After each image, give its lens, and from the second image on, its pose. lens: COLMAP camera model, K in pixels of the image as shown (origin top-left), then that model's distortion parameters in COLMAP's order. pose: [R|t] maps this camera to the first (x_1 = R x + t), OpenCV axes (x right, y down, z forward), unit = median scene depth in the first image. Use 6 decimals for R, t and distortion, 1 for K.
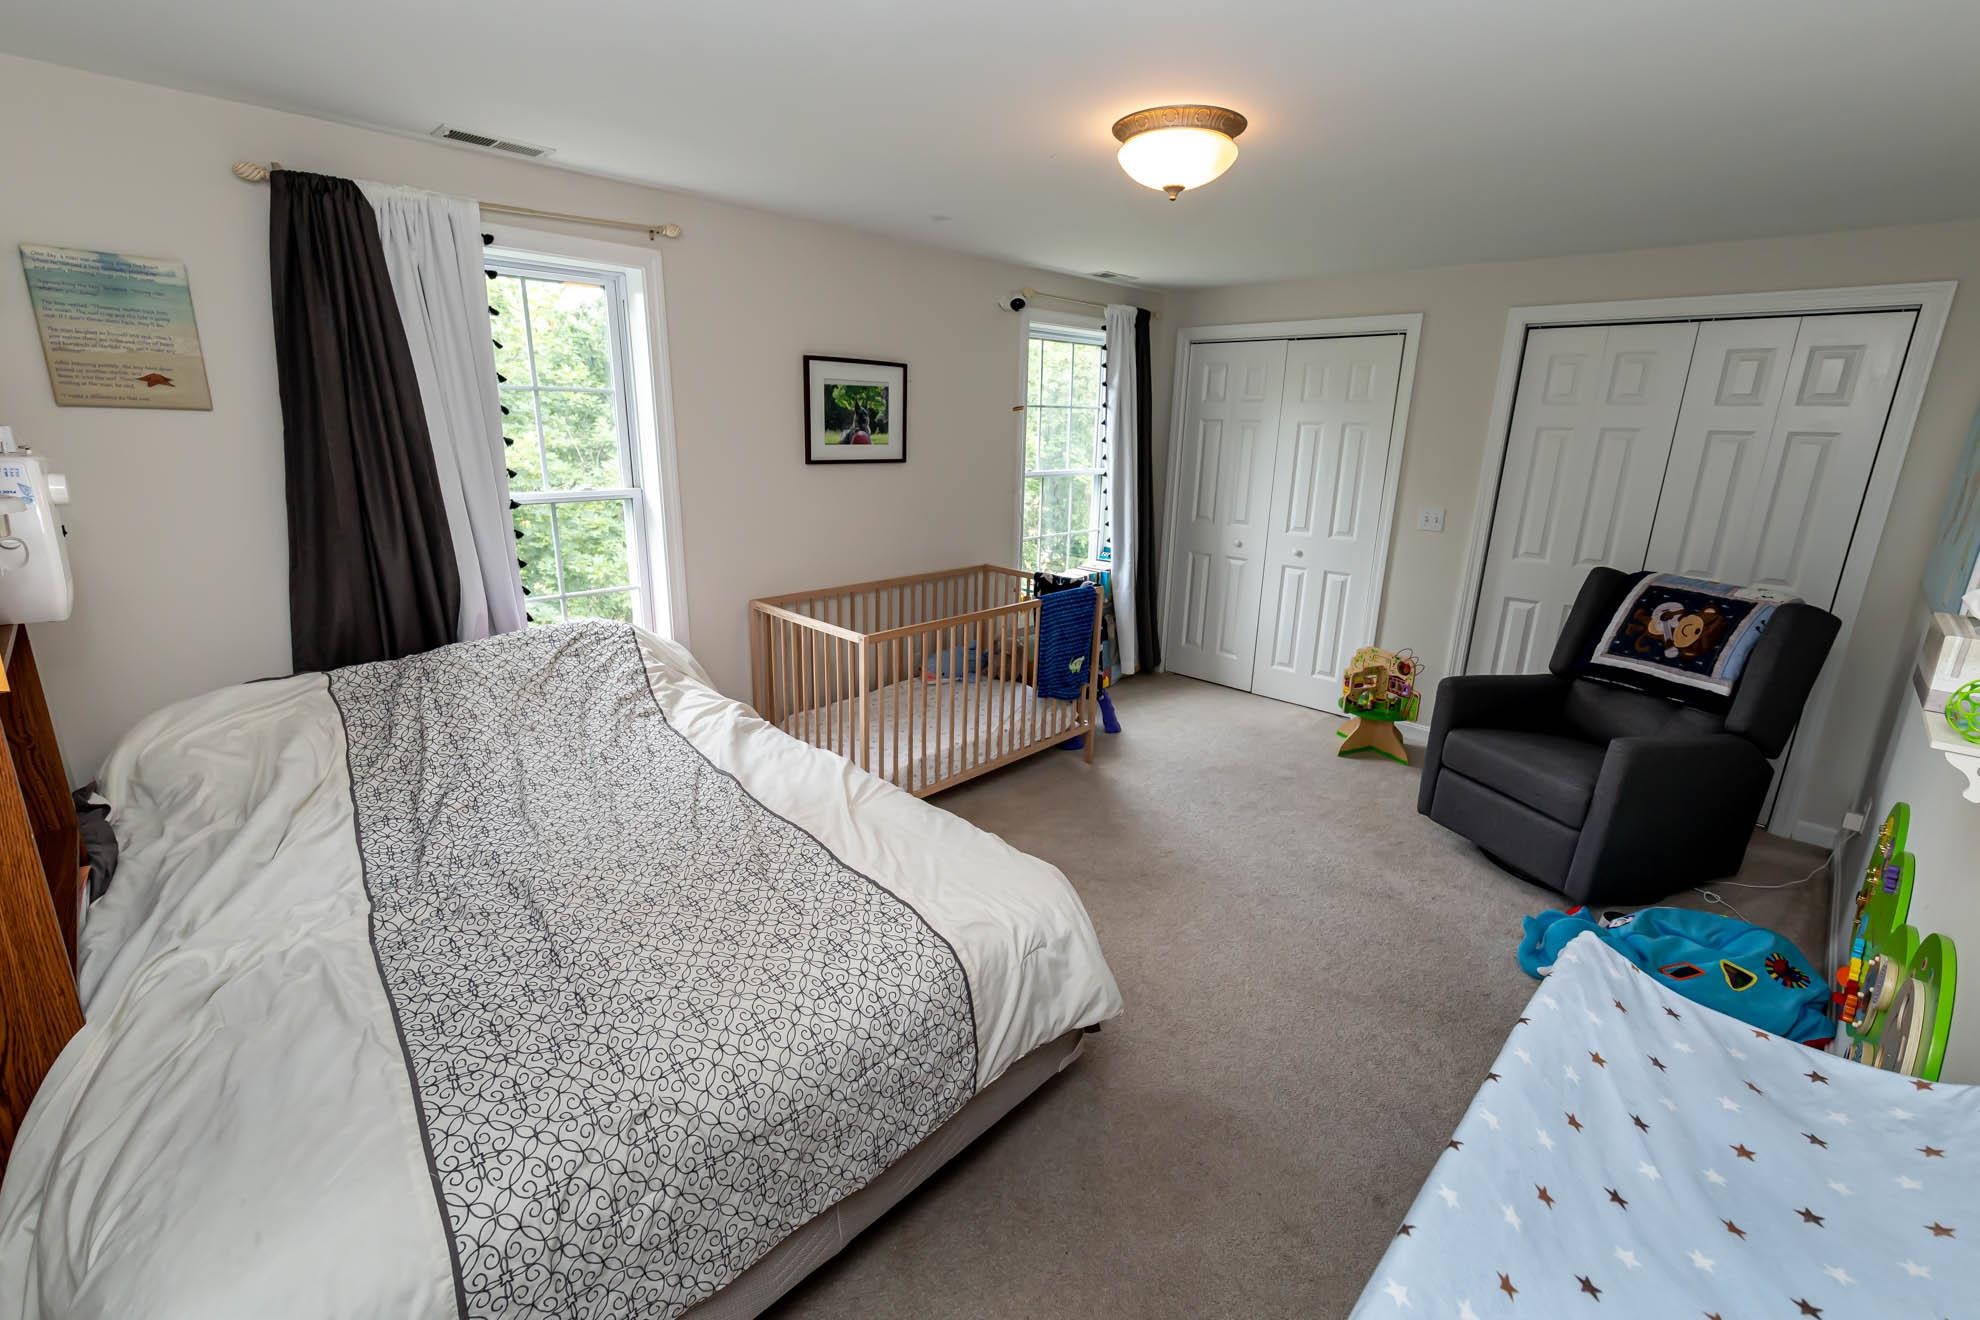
lens RADIAL K [[848.9, 0, 978.4], [0, 848.9, 646.6], [0, 0, 1]] dist [0.001076, 0.000016]
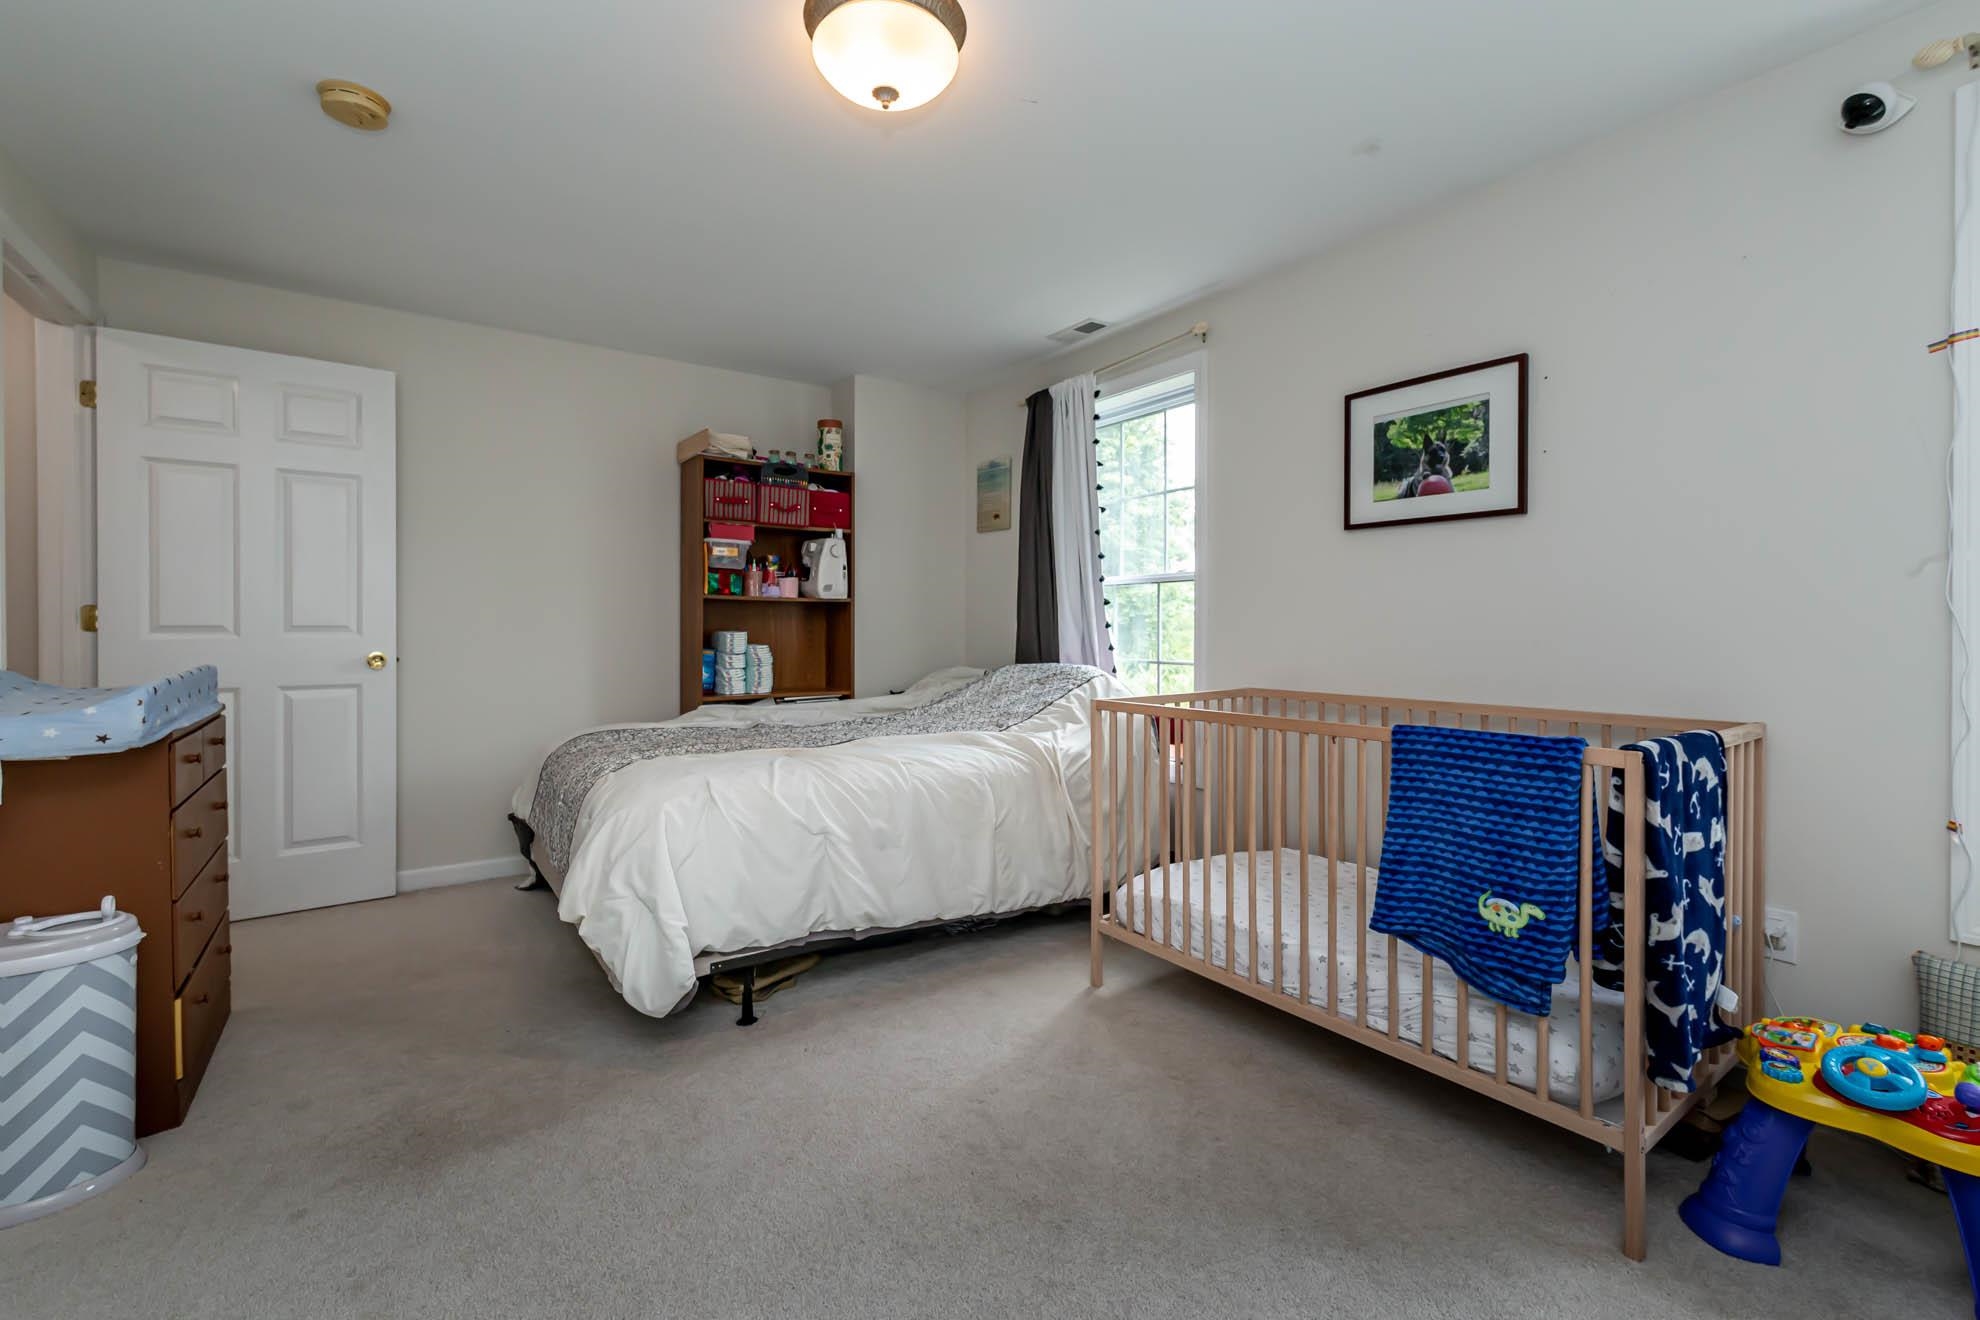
lens RADIAL K [[832.4, 0, 991.3], [0, 832.4, 631.1], [0, 0, 1]] dist [0.000639, 0.000038]
pose [[-0.167895, -0.019460, -0.985613, 0.584663], [-0.267381, 0.963226, 0.026529, -0.058029], [0.948851, 0.267988, -0.166924, 0.822709]]
